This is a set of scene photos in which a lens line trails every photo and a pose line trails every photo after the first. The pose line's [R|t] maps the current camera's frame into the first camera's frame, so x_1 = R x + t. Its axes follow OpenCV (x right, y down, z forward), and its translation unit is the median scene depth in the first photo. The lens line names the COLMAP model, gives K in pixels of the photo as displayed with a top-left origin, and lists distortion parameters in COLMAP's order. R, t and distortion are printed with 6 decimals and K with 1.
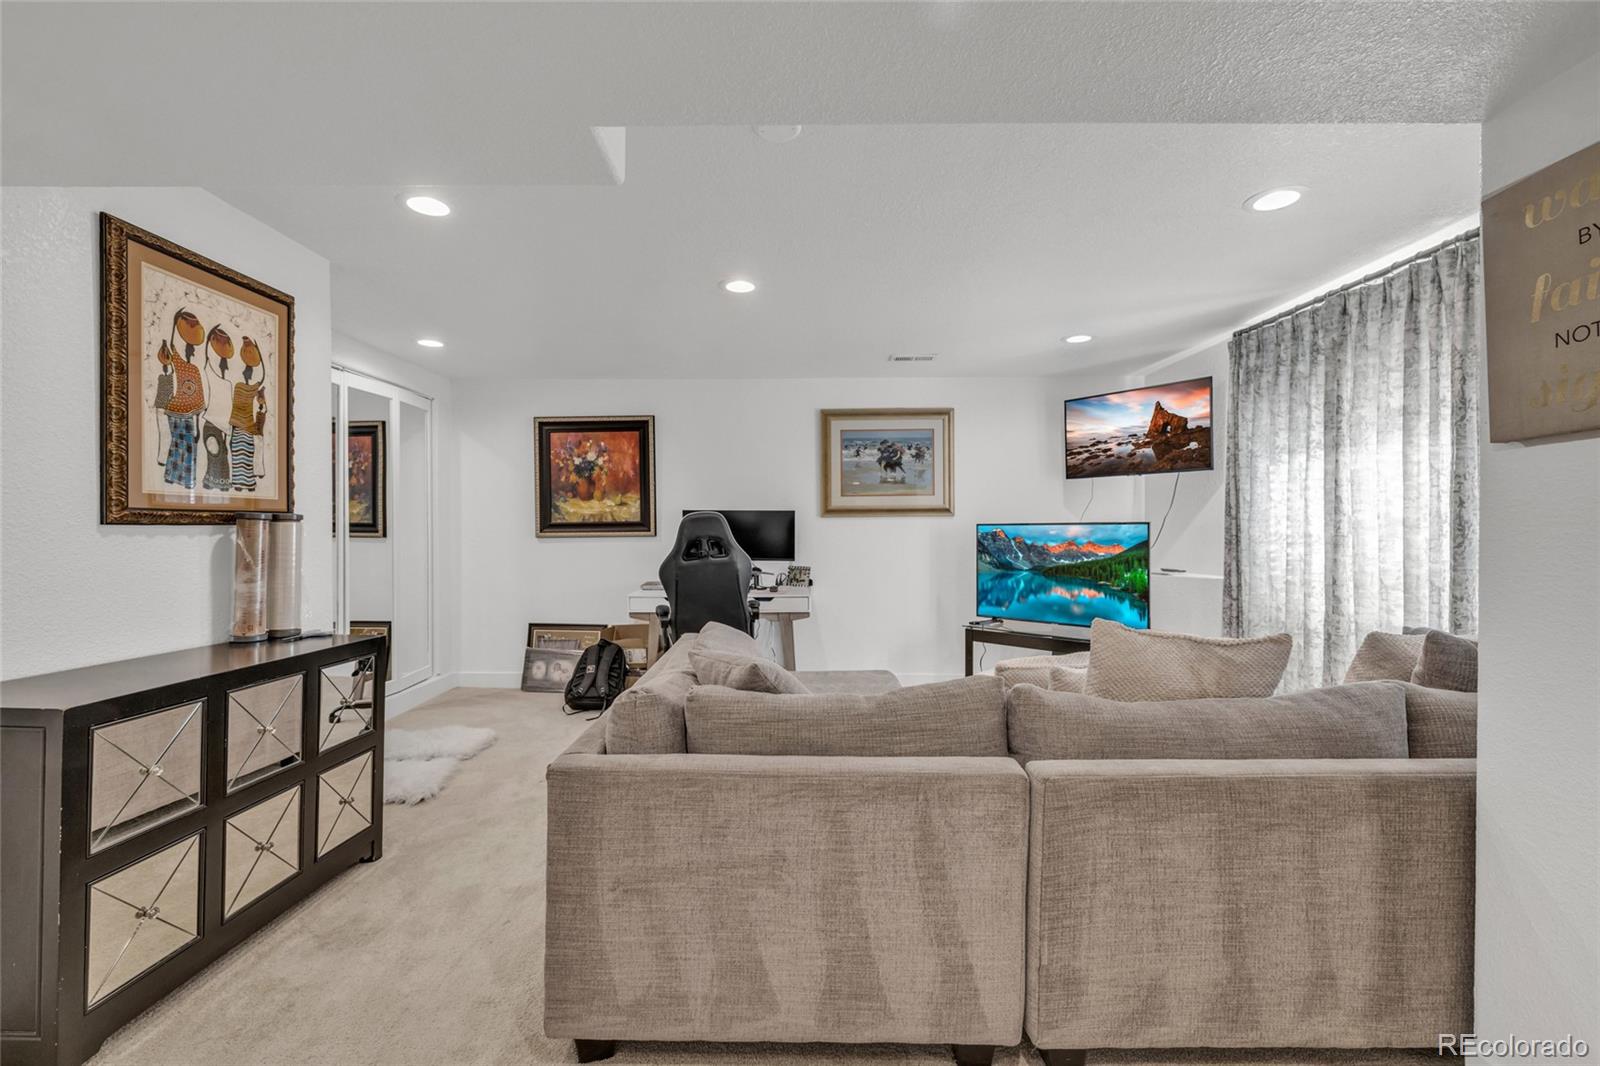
lens RADIAL K [[685.3, 0, 800.0], [0, 685.3, 533.0], [0, 0, 1]] dist [-0.000697, -0.000038]
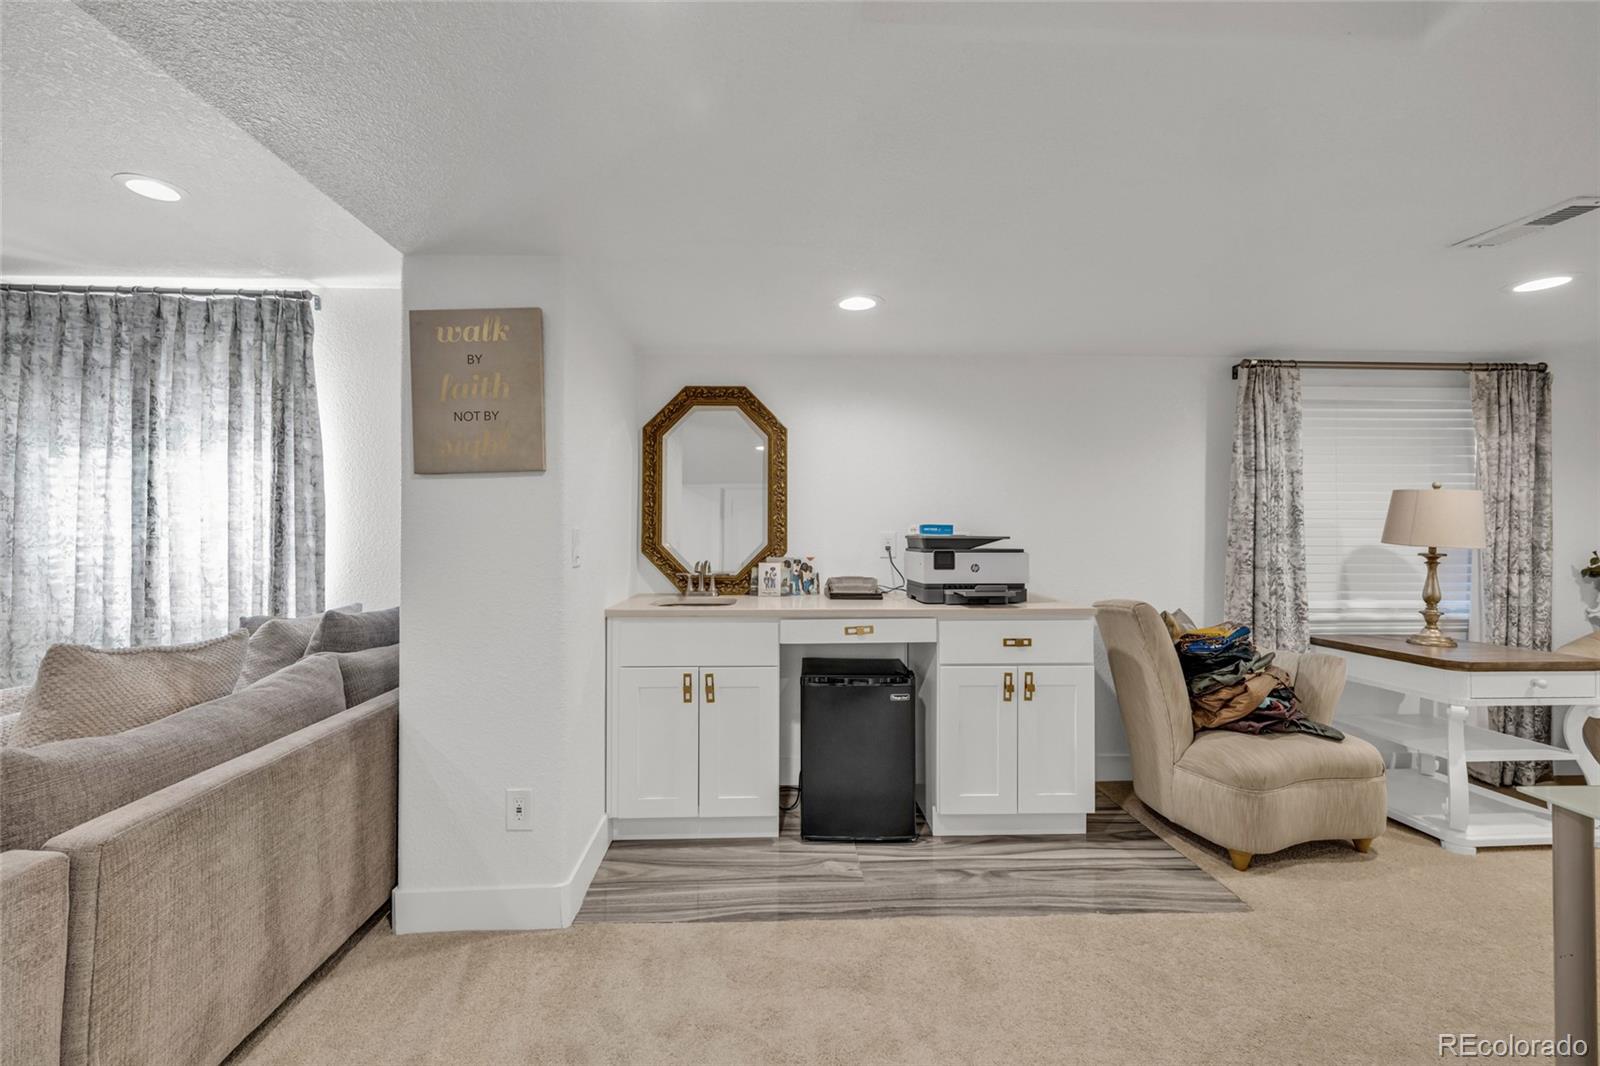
lens RADIAL K [[685.3, 0, 800.0], [0, 685.3, 533.0], [0, 0, 1]] dist [-0.000697, -0.000038]
pose [[-0.065225, -0.001033, 0.997870, -0.283770], [0.004001, 0.999991, 0.001296, -0.000488], [-0.997863, 0.004077, -0.065220, 0.138802]]
